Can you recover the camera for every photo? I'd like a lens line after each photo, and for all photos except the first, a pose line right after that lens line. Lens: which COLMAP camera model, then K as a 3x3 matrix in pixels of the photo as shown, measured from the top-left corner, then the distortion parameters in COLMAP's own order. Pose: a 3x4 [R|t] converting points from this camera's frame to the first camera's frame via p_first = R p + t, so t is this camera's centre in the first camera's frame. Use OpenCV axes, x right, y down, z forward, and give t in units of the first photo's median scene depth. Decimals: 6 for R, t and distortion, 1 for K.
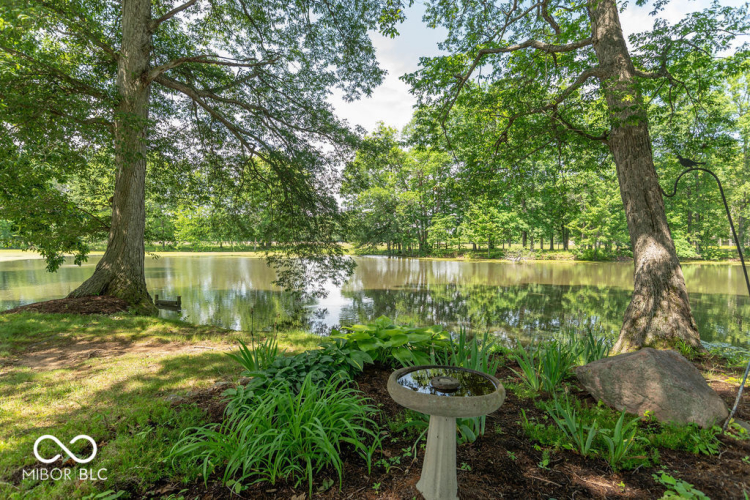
lens RADIAL K [[379.2, 0, 368.2], [0, 379.2, 251.6], [0, 0, 1]] dist [-0.006345, 0.004572]
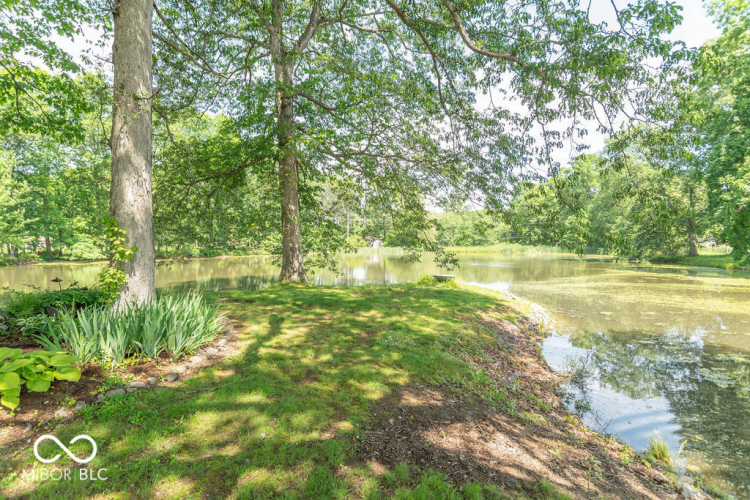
lens RADIAL K [[379.2, 0, 371.3], [0, 379.2, 255.1], [0, 0, 1]] dist [-0.006345, 0.004572]
pose [[0.347254, -0.034021, 0.937154, 0.080750], [0.026949, 0.999291, 0.026291, -0.000926], [-0.937384, 0.016125, 0.347925, -0.159628]]
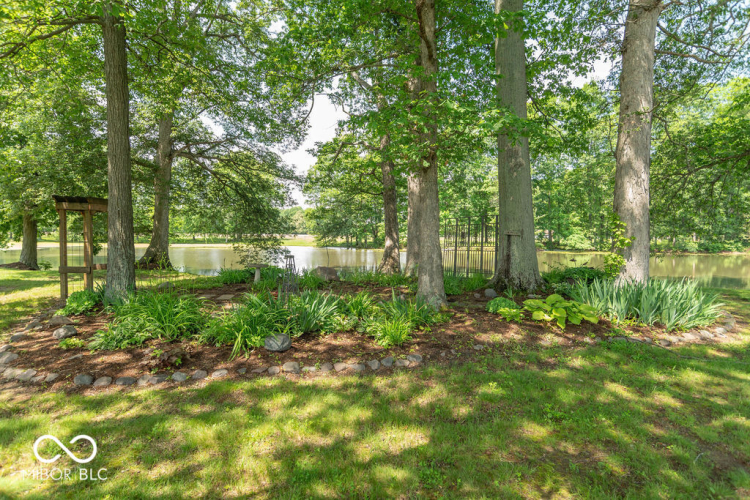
lens RADIAL K [[379.2, 0, 374.6], [0, 379.2, 239.0], [0, 0, 1]] dist [-0.006345, 0.004572]
pose [[0.996615, 0.002359, 0.082179, 0.056164], [-0.001293, 0.999914, -0.013030, 0.000543], [-0.082203, 0.012879, 0.996532, -0.184666]]
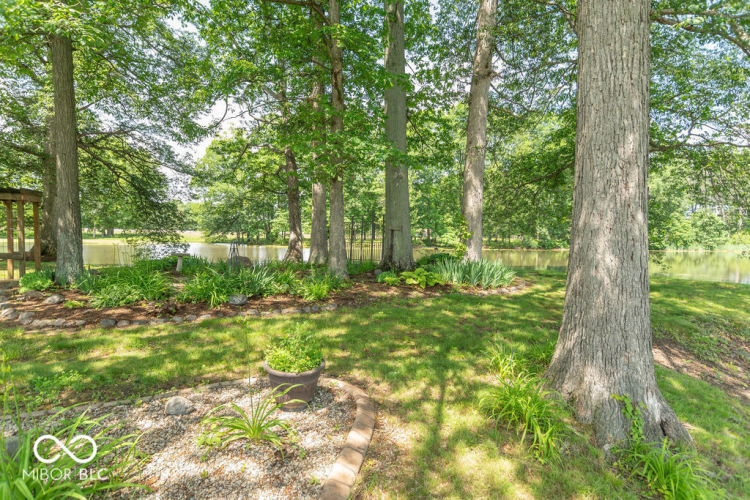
lens RADIAL K [[379.2, 0, 361.6], [0, 379.2, 247.6], [0, 0, 1]] dist [-0.006345, 0.004572]
pose [[0.943608, 0.002716, 0.331053, 0.037035], [-0.007863, 0.999868, 0.014210, 0.004198], [-0.330971, -0.016012, 0.943505, -0.230122]]
